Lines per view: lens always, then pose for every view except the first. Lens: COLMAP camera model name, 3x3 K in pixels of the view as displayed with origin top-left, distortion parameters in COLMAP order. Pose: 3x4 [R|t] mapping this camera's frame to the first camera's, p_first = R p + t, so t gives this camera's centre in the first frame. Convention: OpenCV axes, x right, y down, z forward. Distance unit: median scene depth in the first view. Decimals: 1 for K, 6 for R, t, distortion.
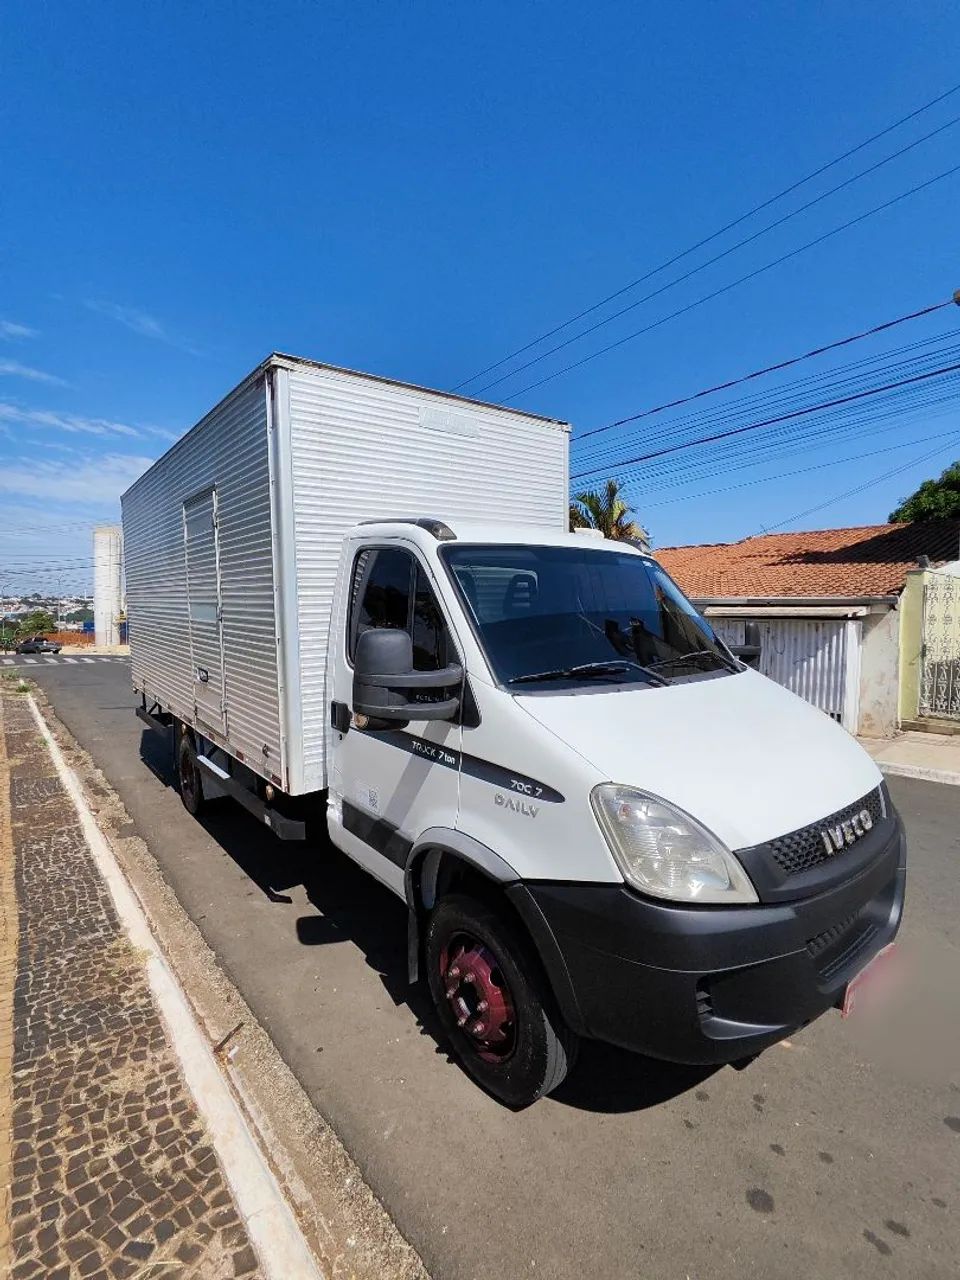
lens RADIAL K [[581.0, 0, 480.0], [0, 581.0, 640.0], [0, 0, 1]] dist [-0.002147, -0.000171]
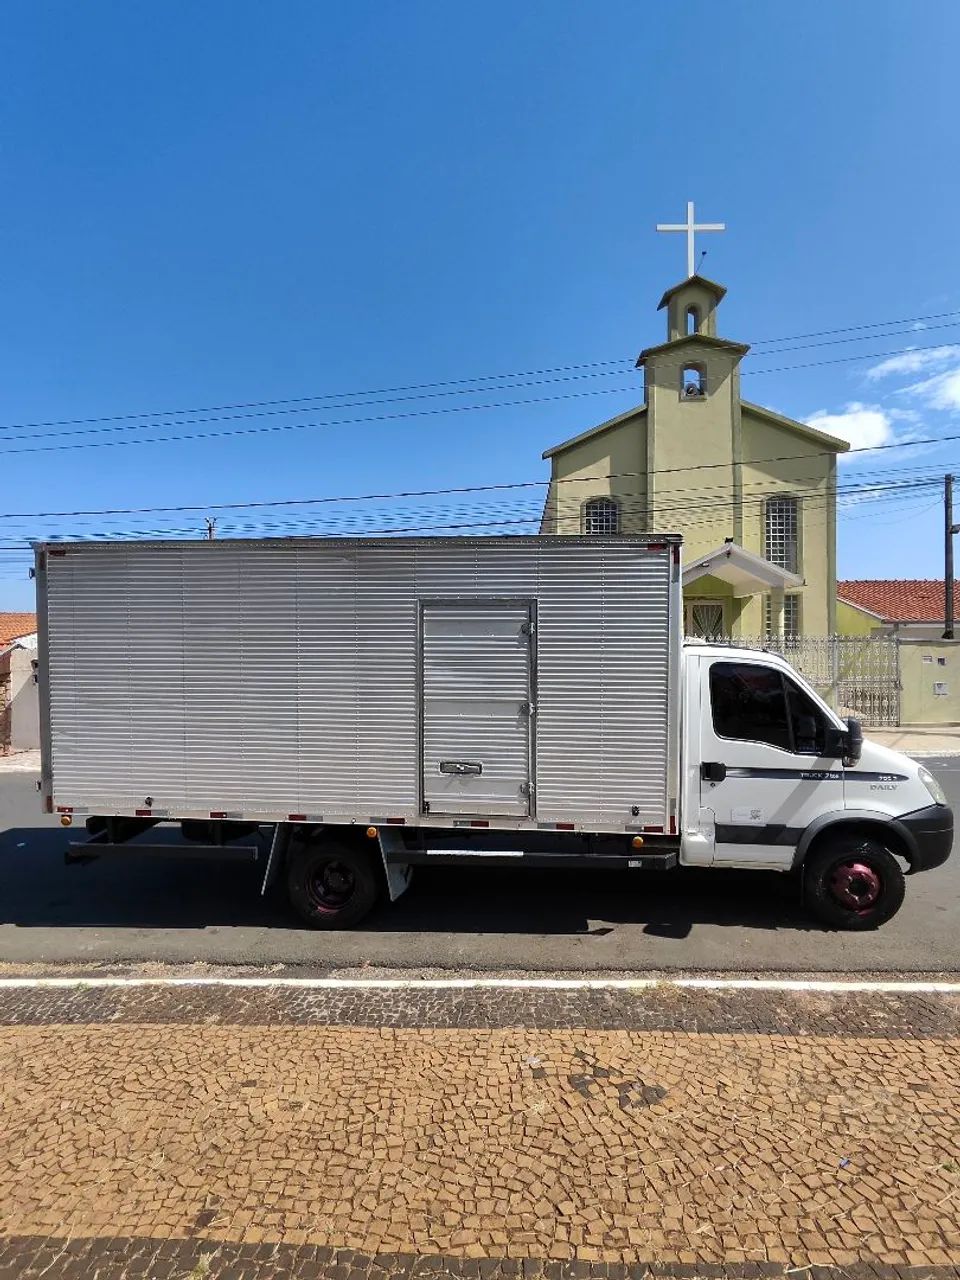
lens RADIAL K [[581.0, 0, 480.0], [0, 581.0, 640.0], [0, 0, 1]] dist [-0.002147, -0.000171]
pose [[0.699156, -0.029610, 0.714355, -2.147425], [0.054103, 0.998468, -0.011565, -0.281500], [-0.712919, 0.046734, 0.699688, 0.424202]]
